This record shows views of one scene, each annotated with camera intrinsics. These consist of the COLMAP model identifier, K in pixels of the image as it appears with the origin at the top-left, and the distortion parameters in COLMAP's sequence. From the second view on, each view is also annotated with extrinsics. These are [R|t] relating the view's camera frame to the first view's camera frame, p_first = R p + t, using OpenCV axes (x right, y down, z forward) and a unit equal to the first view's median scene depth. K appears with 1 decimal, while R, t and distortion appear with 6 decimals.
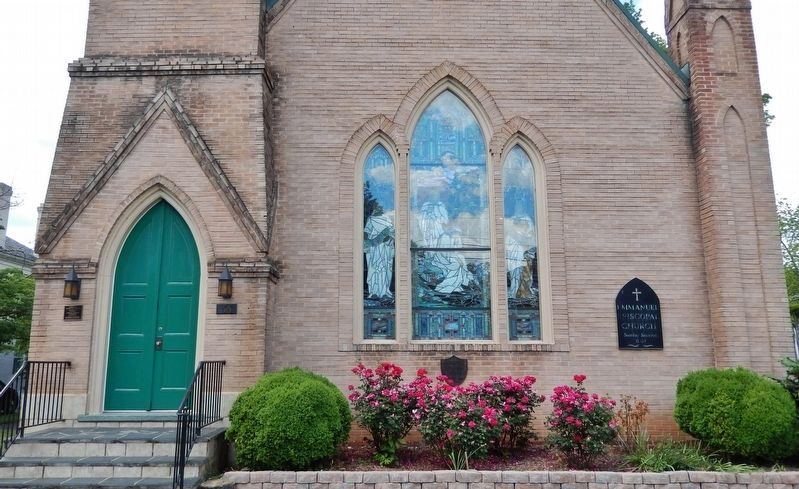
lens RADIAL K [[633.2, 0, 391.4], [0, 633.2, 238.3], [0, 0, 1]] dist [-0.016062, -0.004008]
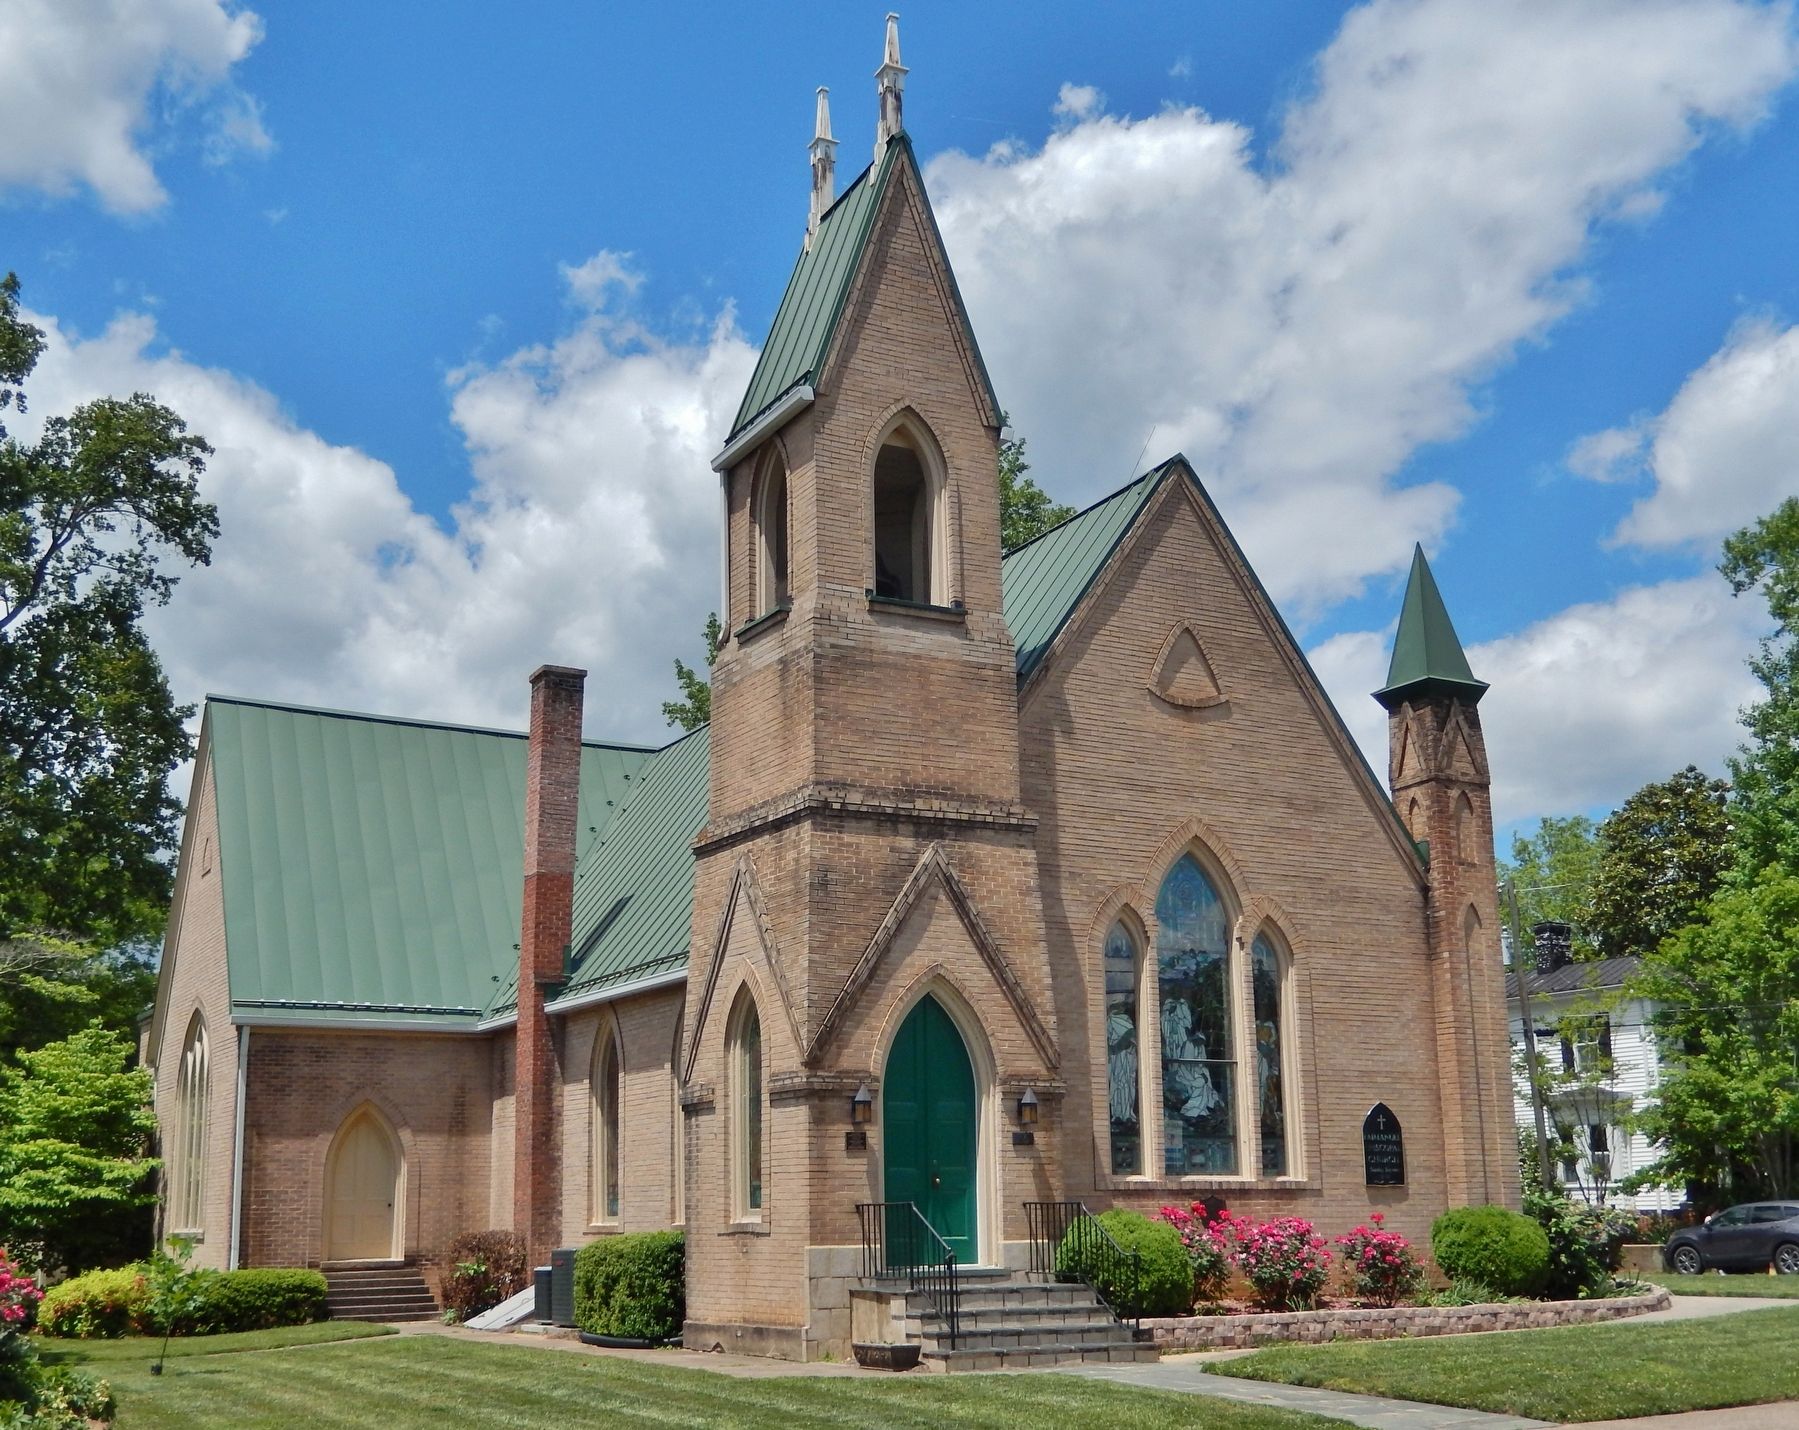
lens RADIAL K [[2132.1, 0, 901.1], [0, 2132.1, 715.2], [0, 0, 1]] dist [-0.037894, 0.000000]
pose [[0.871341, 0.104726, 0.479372, -1.668368], [-0.084778, 0.994397, -0.063143, -0.230267], [-0.483299, 0.014379, 0.875337, -1.257466]]
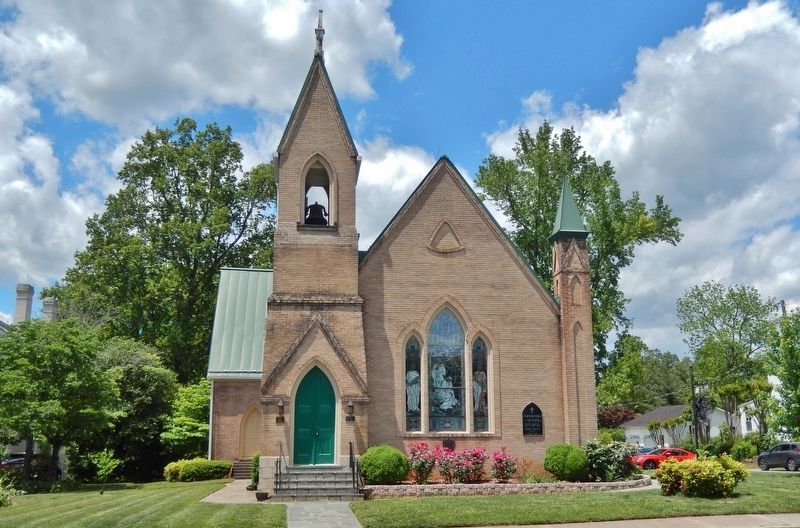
lens RADIAL K [[810.5, 0, 406.3], [0, 810.5, 263.1], [0, 0, 1]] dist [-0.052277, 0.000000]
pose [[0.991781, 0.023922, 0.125688, -0.411267], [-0.021012, 0.999481, -0.024435, -0.348436], [-0.126207, 0.021593, 0.991769, -1.755389]]
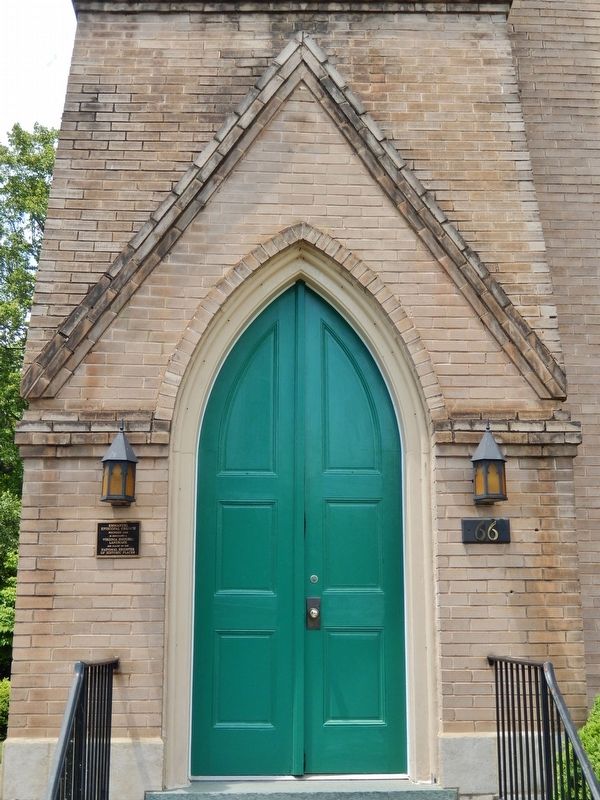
lens RADIAL K [[946.6, 0, 304.5], [0, 946.6, 408.5], [0, 0, 1]] dist [-0.024825, 0.000000]
pose [[0.999663, 0.006730, 0.025089, -0.375070], [-0.005735, 0.999202, -0.039520, 0.052513], [-0.025335, 0.039363, 0.998904, 0.349192]]
